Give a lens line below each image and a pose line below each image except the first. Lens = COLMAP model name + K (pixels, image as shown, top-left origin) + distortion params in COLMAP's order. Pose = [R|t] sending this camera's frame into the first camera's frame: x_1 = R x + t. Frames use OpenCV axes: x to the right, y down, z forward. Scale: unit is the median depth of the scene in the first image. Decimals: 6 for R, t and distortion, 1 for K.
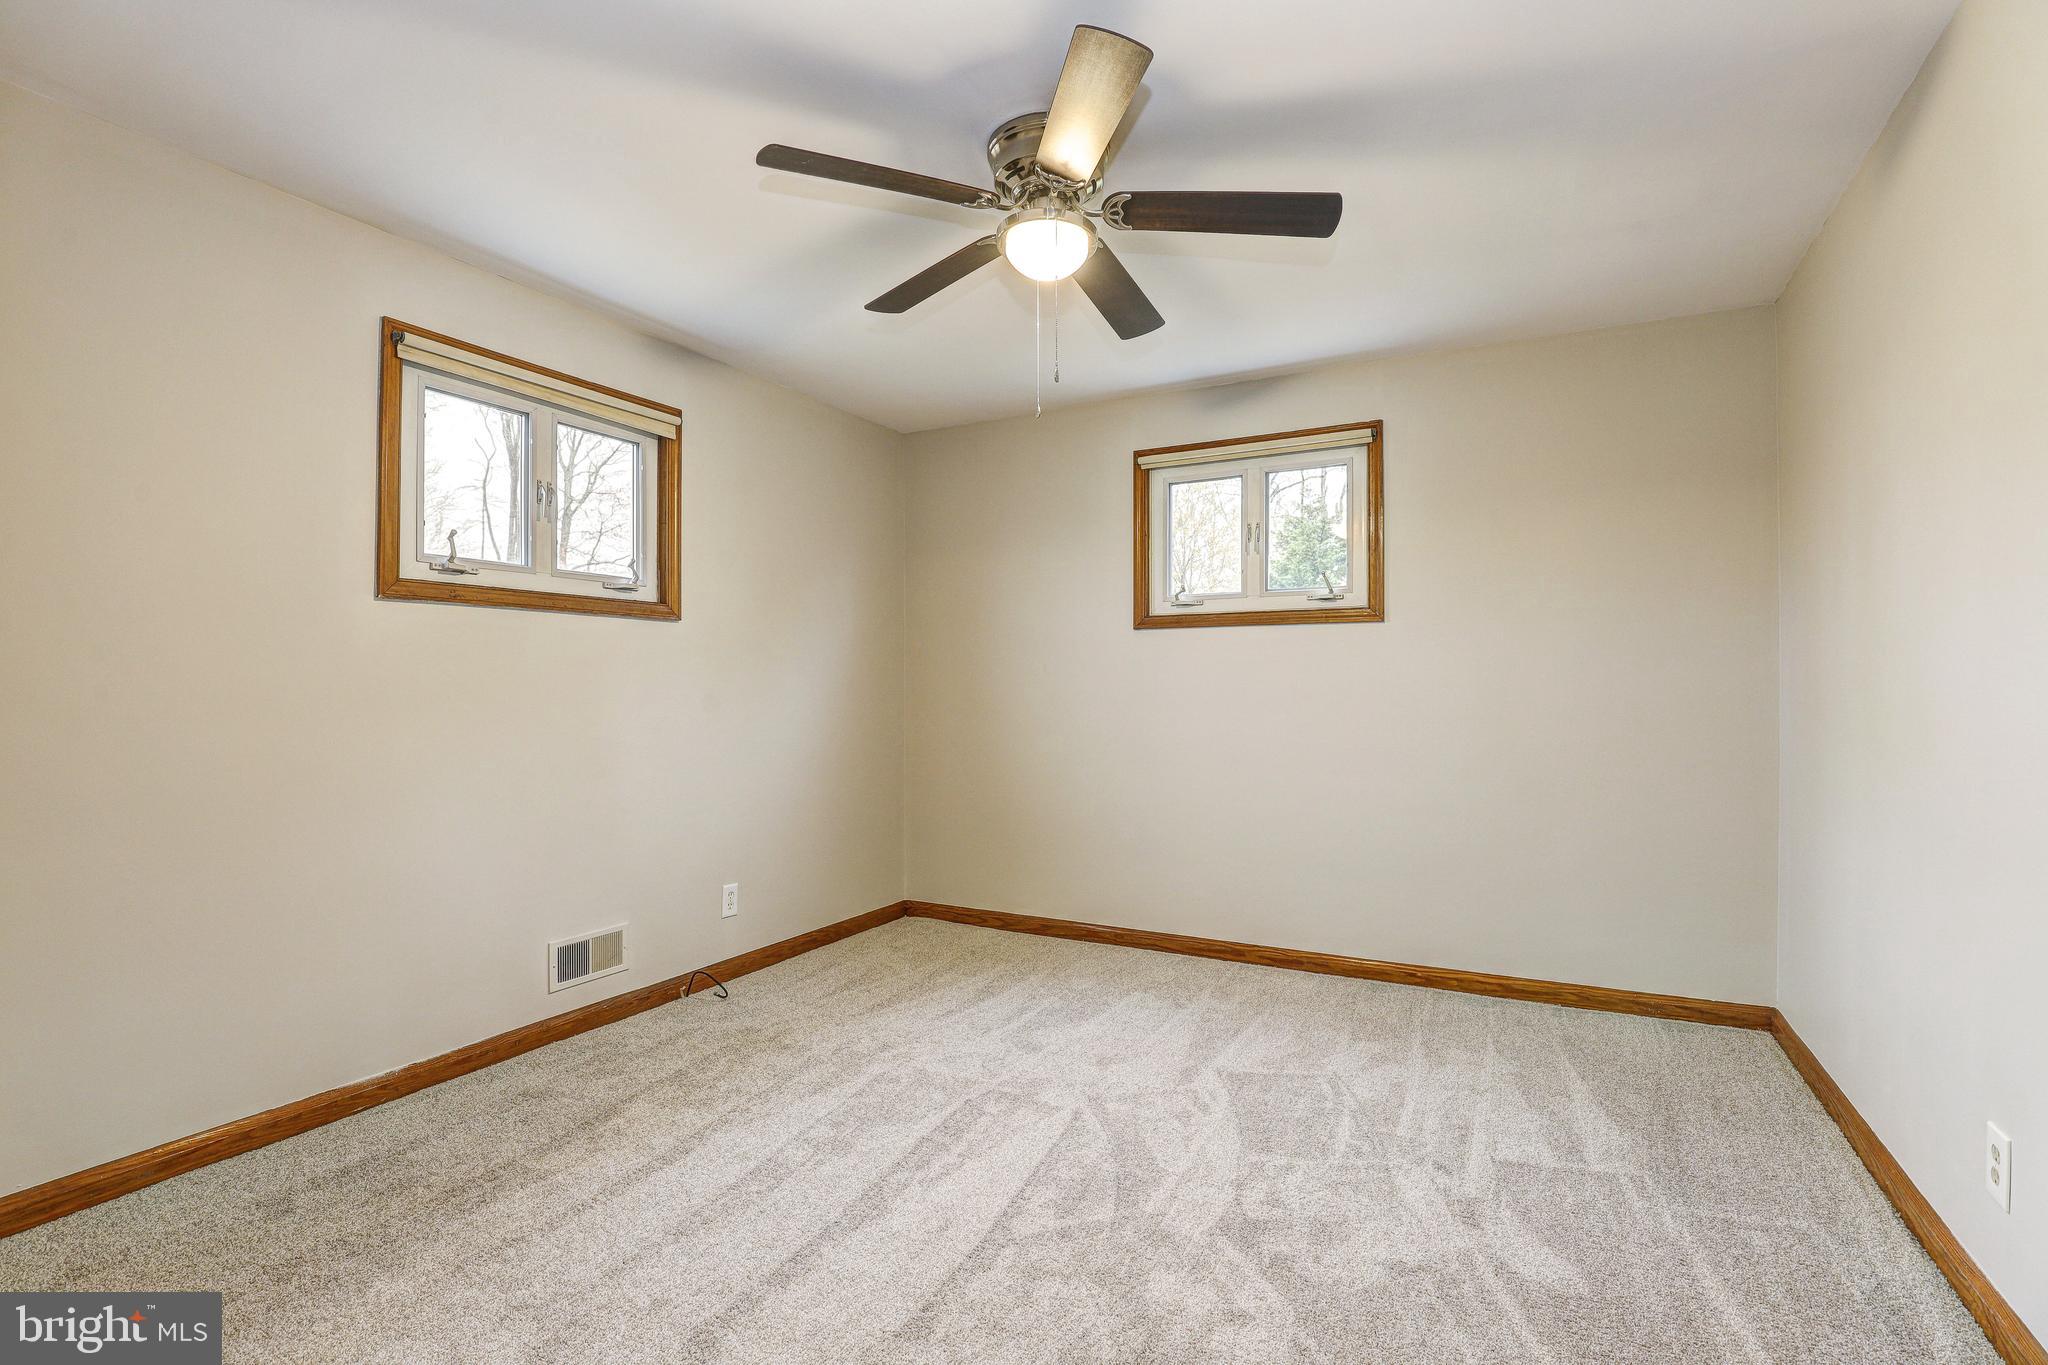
lens RADIAL K [[939.4, 0, 1032.8], [0, 939.4, 680.7], [0, 0, 1]] dist [-0.033535, 0.003607]
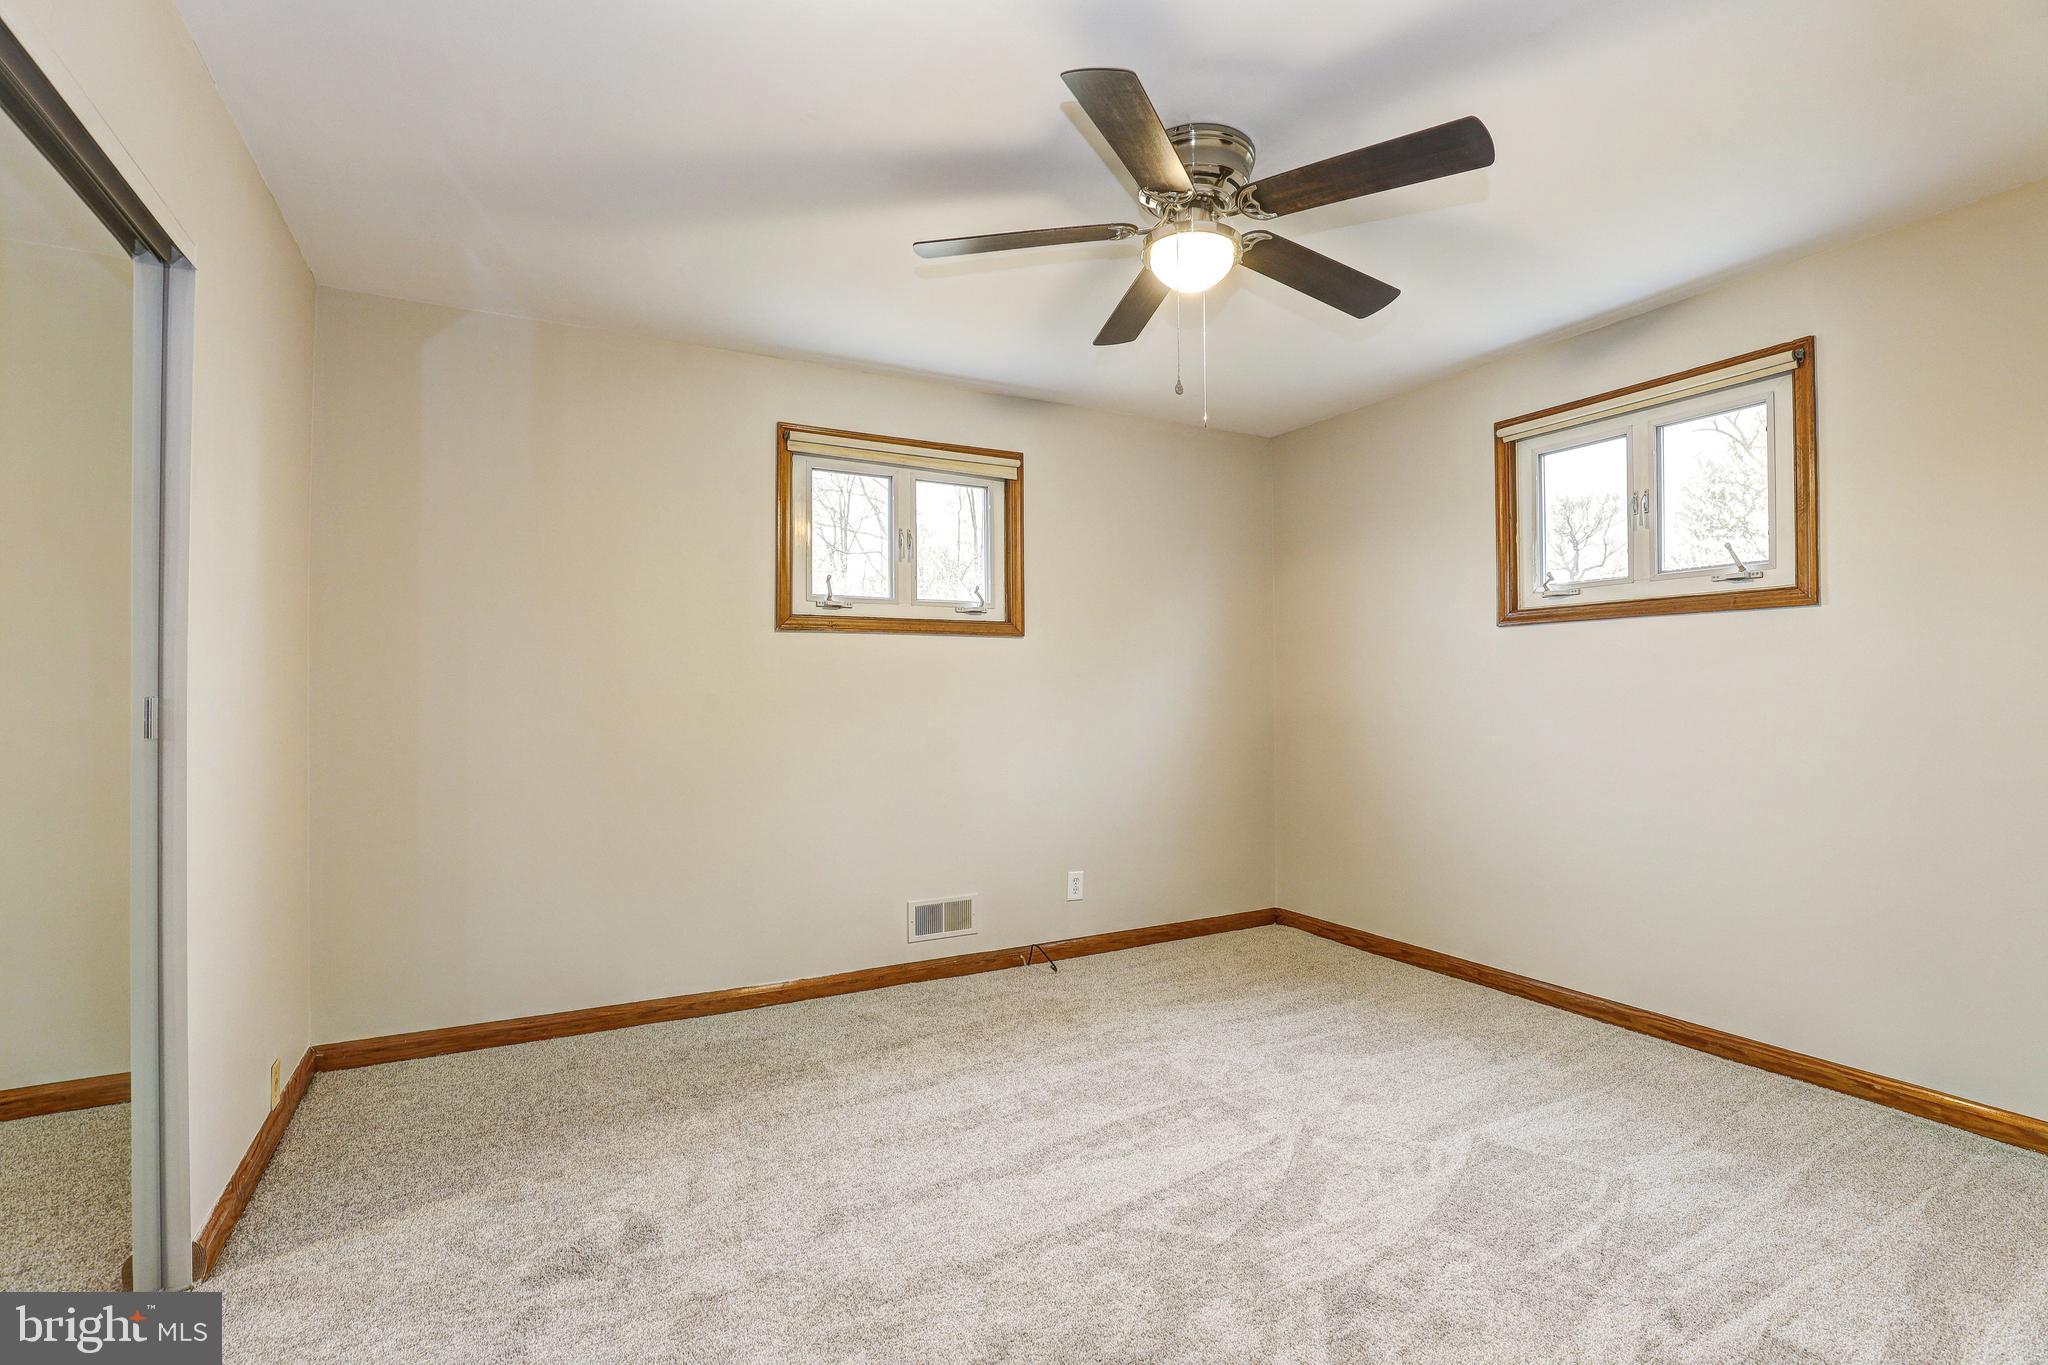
lens RADIAL K [[939.4, 0, 1032.8], [0, 939.4, 680.7], [0, 0, 1]] dist [-0.033535, 0.003607]
pose [[0.834528, -0.009577, -0.550883, 0.300421], [0.007878, 0.999954, -0.005450, -0.004067], [0.550910, 0.000209, 0.834565, 0.049285]]
